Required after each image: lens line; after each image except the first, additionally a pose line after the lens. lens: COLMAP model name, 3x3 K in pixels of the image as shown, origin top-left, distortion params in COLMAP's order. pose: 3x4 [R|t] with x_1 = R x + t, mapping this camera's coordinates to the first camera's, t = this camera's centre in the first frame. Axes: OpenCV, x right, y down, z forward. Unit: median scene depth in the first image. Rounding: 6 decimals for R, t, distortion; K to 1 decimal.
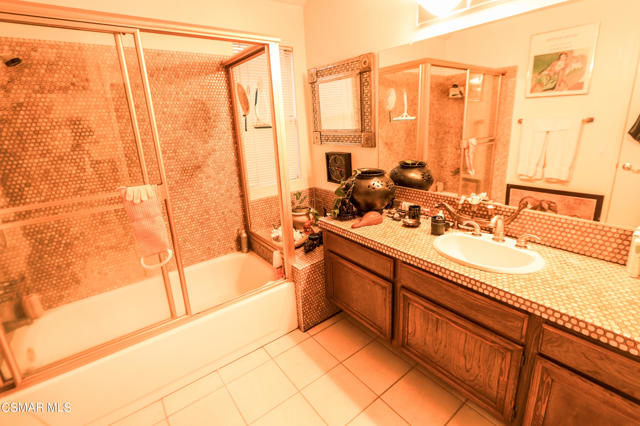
lens RADIAL K [[296.3, 0, 321.3], [0, 296.3, 199.9], [0, 0, 1]] dist [-0.005692, -0.000770]
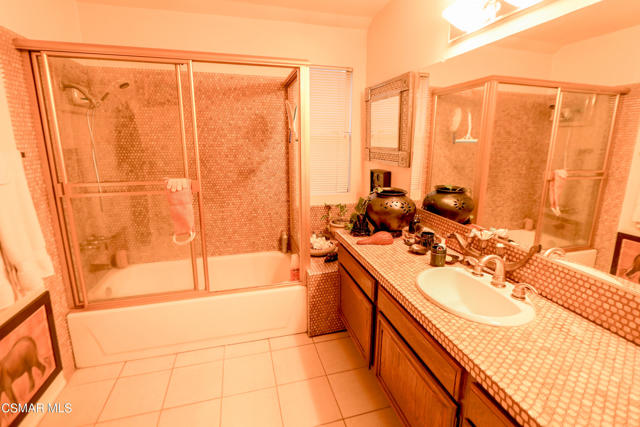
lens RADIAL K [[296.3, 0, 321.3], [0, 296.3, 200.4], [0, 0, 1]] dist [-0.005692, -0.000770]
pose [[0.927426, 0.125656, -0.352266, 0.288861], [-0.144104, 0.989207, -0.026532, -0.005771], [0.345130, 0.075370, 0.935524, 0.010661]]
